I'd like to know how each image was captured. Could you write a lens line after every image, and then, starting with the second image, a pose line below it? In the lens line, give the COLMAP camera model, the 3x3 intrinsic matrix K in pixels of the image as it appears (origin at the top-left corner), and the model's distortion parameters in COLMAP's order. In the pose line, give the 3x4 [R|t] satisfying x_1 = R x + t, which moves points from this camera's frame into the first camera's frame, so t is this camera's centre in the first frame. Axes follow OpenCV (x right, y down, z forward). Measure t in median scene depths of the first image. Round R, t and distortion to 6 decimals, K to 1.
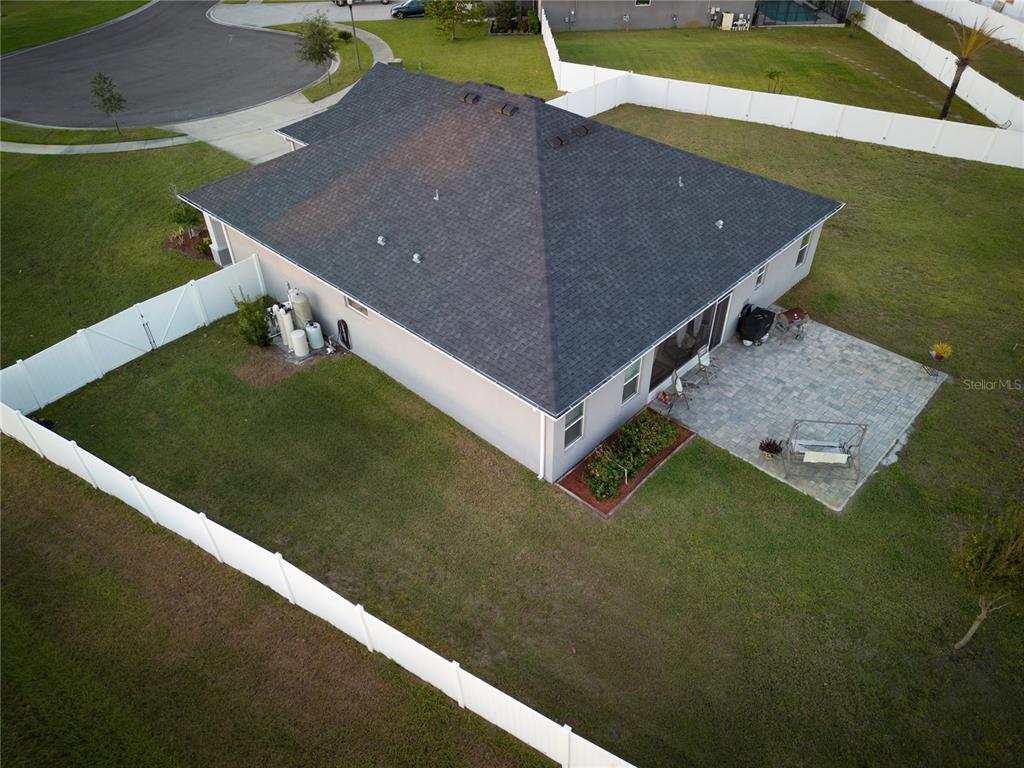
lens RADIAL K [[713.3, 0, 512.0], [0, 713.3, 384.0], [0, 0, 1]] dist [0.030893, -0.002430]
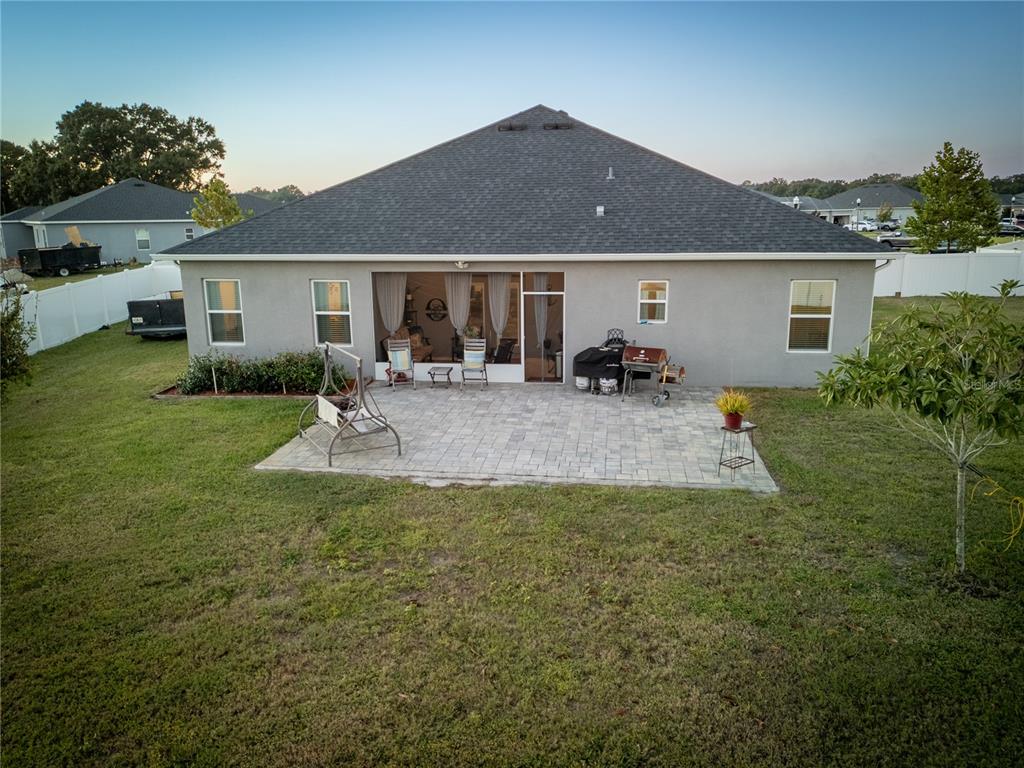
lens RADIAL K [[771.3, 0, 516.7], [0, 771.3, 402.5], [0, 0, 1]] dist [0.049317, -0.003052]
pose [[0.593597, 0.207572, -0.777533, 0.948314], [-0.508636, 0.845489, -0.162597, 0.110810], [0.623645, 0.491998, 0.607458, 0.631712]]
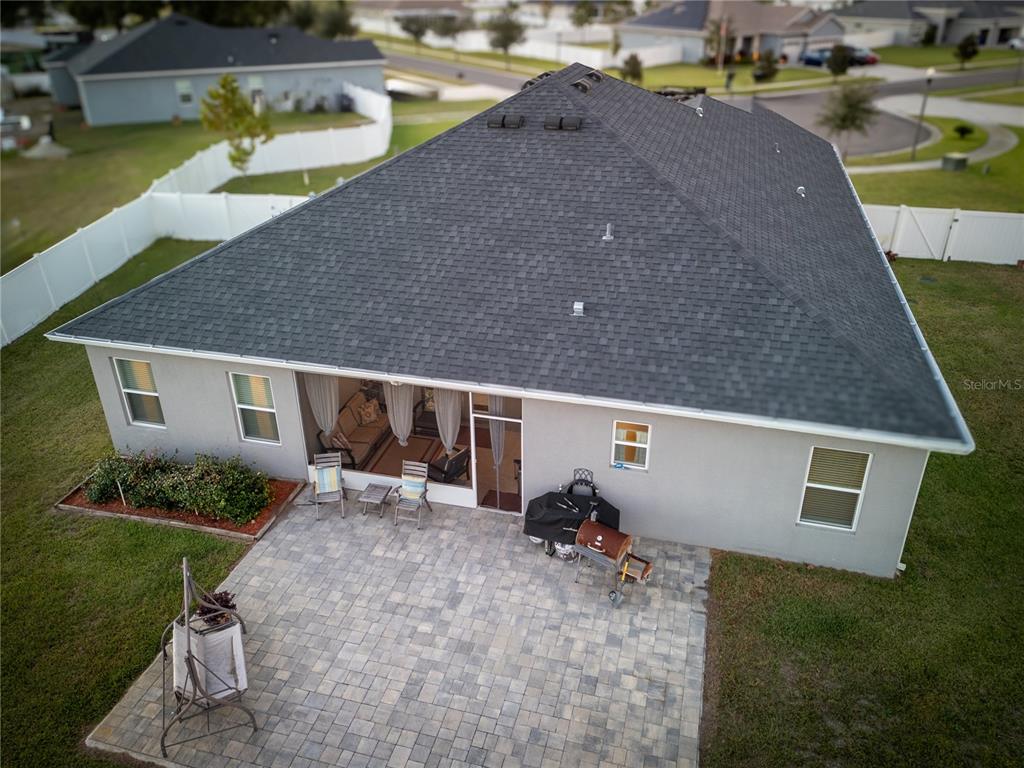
lens RADIAL K [[780.2, 0, 512.0], [0, 780.2, 384.0], [0, 0, 1]] dist [0.035442, -0.000004]
pose [[0.479131, 0.419979, -0.770747, 0.813728], [-0.554640, 0.825440, 0.104992, -0.228162], [0.680300, 0.377182, 0.628431, 0.668568]]
